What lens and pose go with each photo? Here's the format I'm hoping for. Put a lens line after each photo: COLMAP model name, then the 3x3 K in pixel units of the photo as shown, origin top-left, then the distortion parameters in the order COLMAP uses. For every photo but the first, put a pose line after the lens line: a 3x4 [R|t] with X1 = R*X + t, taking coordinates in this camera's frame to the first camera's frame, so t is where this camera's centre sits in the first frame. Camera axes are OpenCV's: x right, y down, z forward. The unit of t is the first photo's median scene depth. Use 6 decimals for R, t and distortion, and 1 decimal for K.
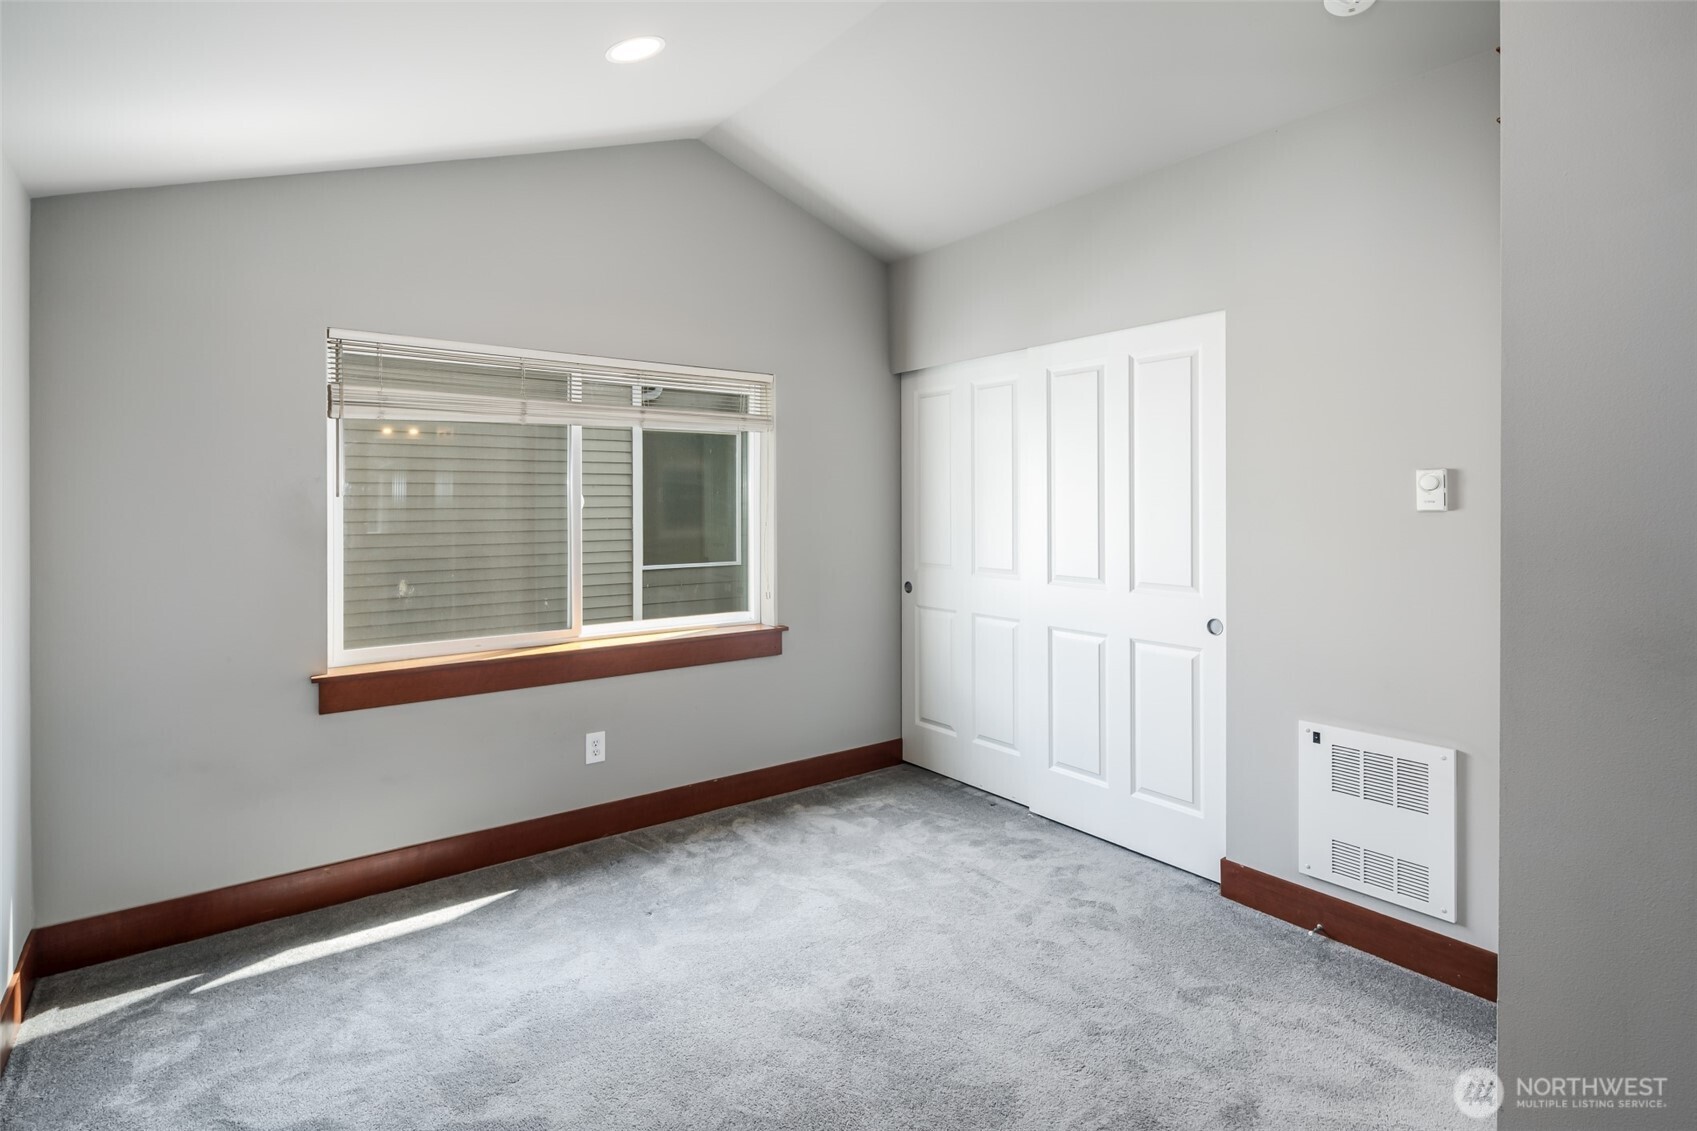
lens RADIAL K [[822.0, 0, 835.9], [0, 822.0, 515.6], [0, 0, 1]] dist [0.003177, -0.000751]
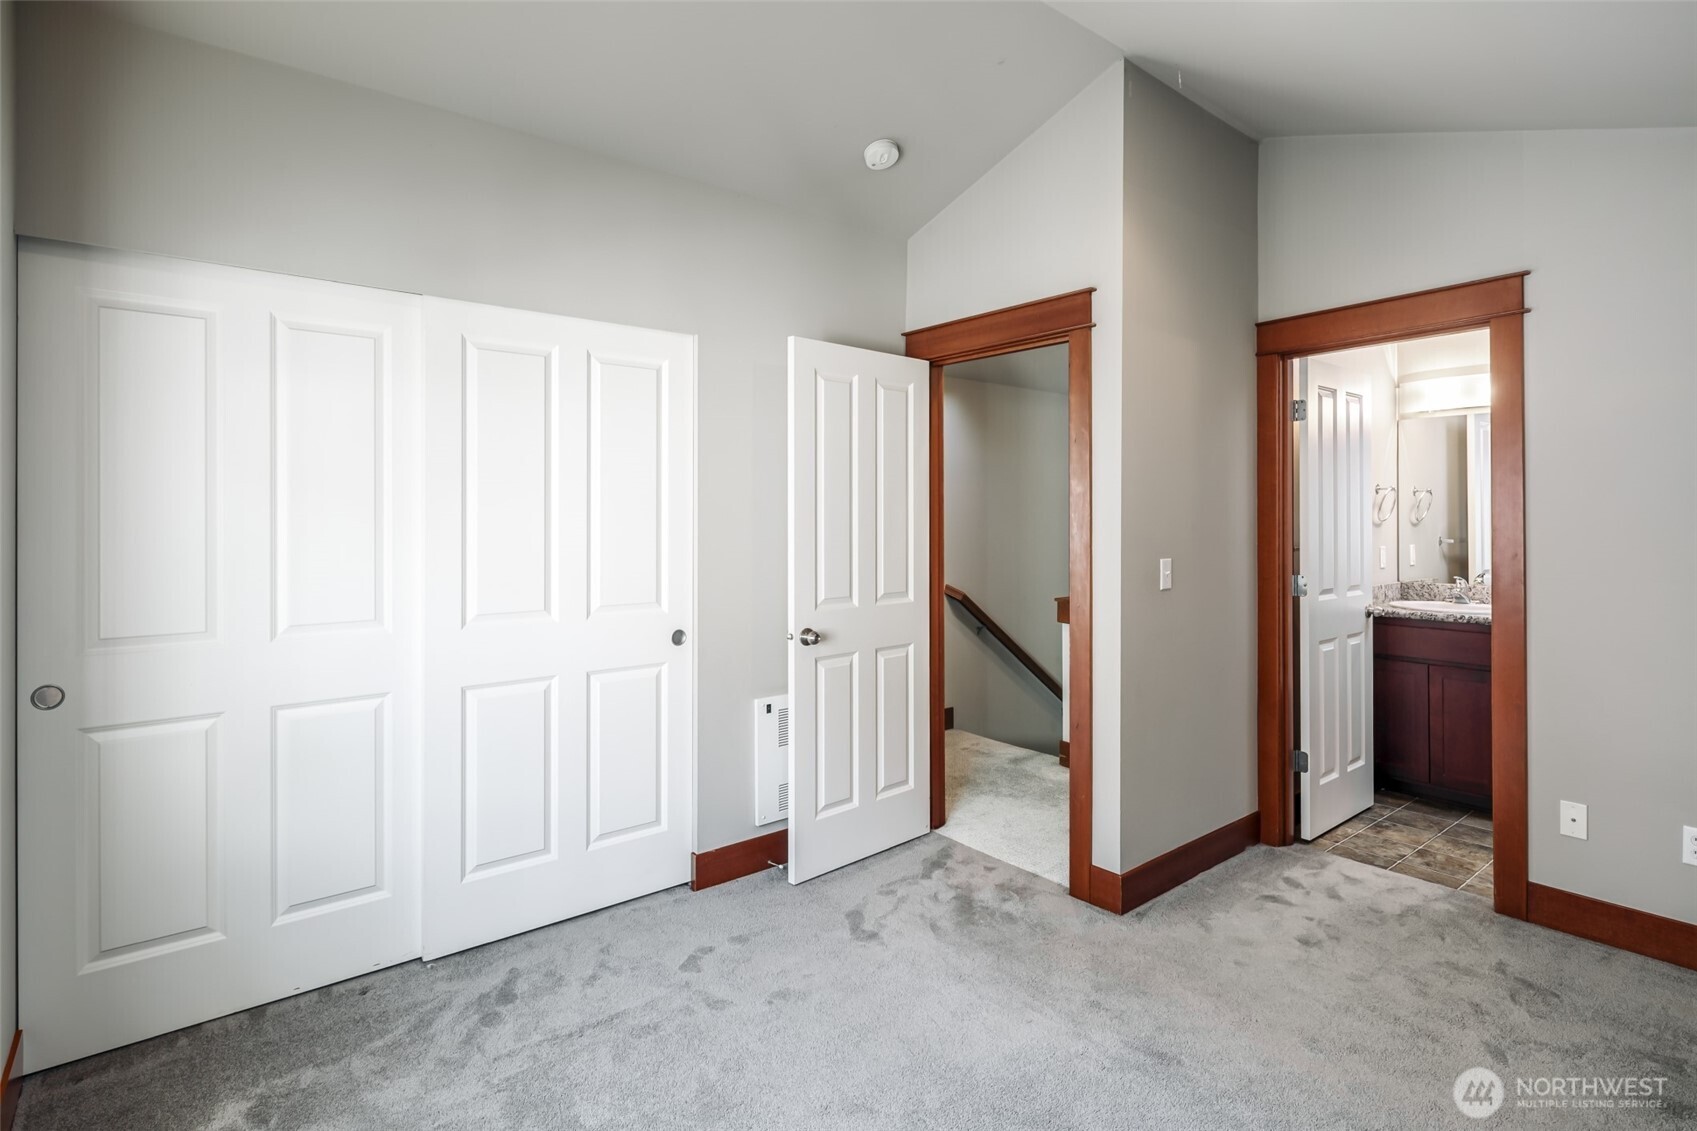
lens RADIAL K [[822.0, 0, 845.9], [0, 822.0, 523.3], [0, 0, 1]] dist [0.003177, -0.000751]
pose [[-0.021401, -0.002347, 0.999768, -0.533981], [0.018673, 0.999822, 0.002747, -0.007338], [-0.999597, 0.018728, -0.021353, 0.746307]]
